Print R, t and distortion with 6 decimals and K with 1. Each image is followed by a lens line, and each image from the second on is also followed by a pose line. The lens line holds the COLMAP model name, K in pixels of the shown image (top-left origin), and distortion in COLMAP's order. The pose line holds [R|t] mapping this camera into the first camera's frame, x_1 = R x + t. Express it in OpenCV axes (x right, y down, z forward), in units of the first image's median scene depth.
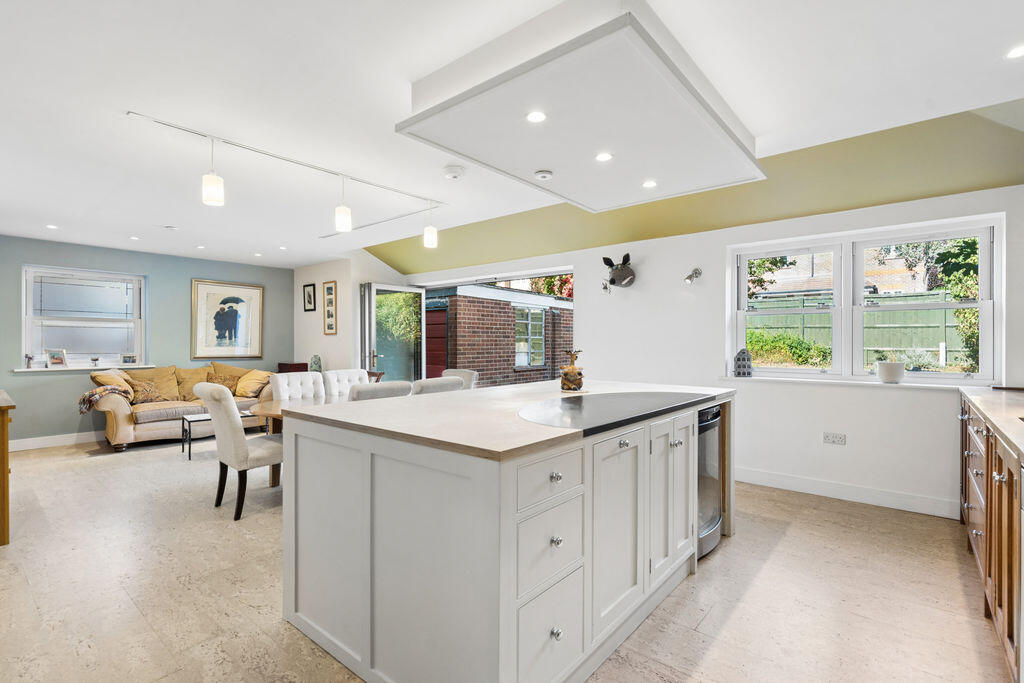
lens RADIAL K [[480.9, 0, 512.0], [0, 480.9, 341.5], [0, 0, 1]] dist [0.001230, 0.000881]
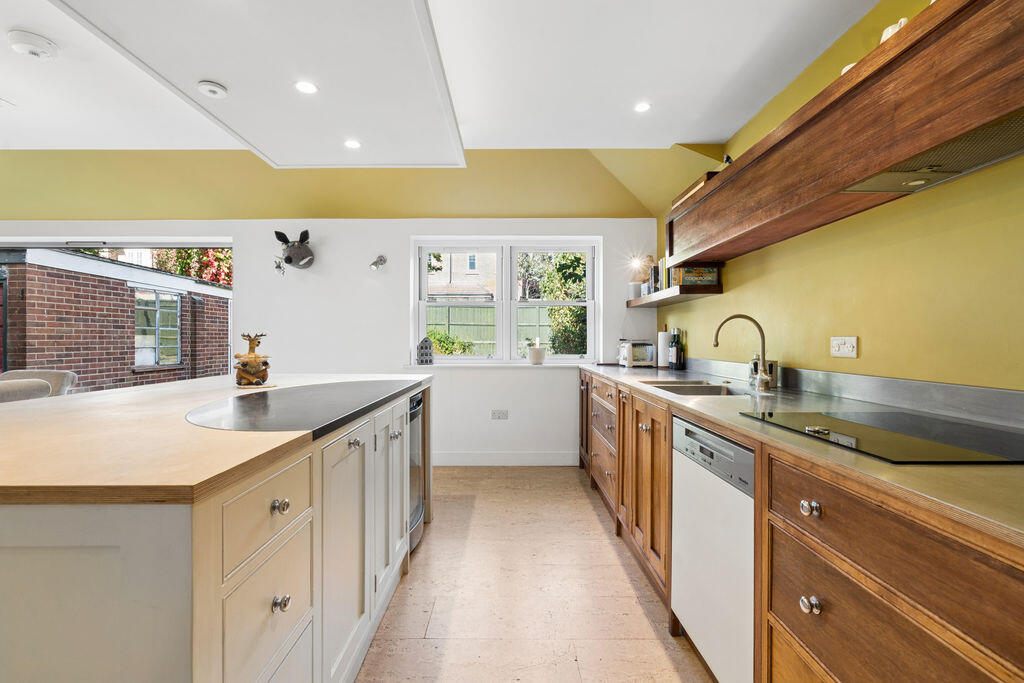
lens RADIAL K [[469.6, 0, 512.0], [0, 469.6, 341.5], [0, 0, 1]] dist [-0.001514, 0.000377]
pose [[0.766272, -0.003750, 0.642505, -0.028412], [0.000191, 0.999984, 0.005608, 0.019083], [-0.642516, -0.004175, 0.766261, 0.110298]]
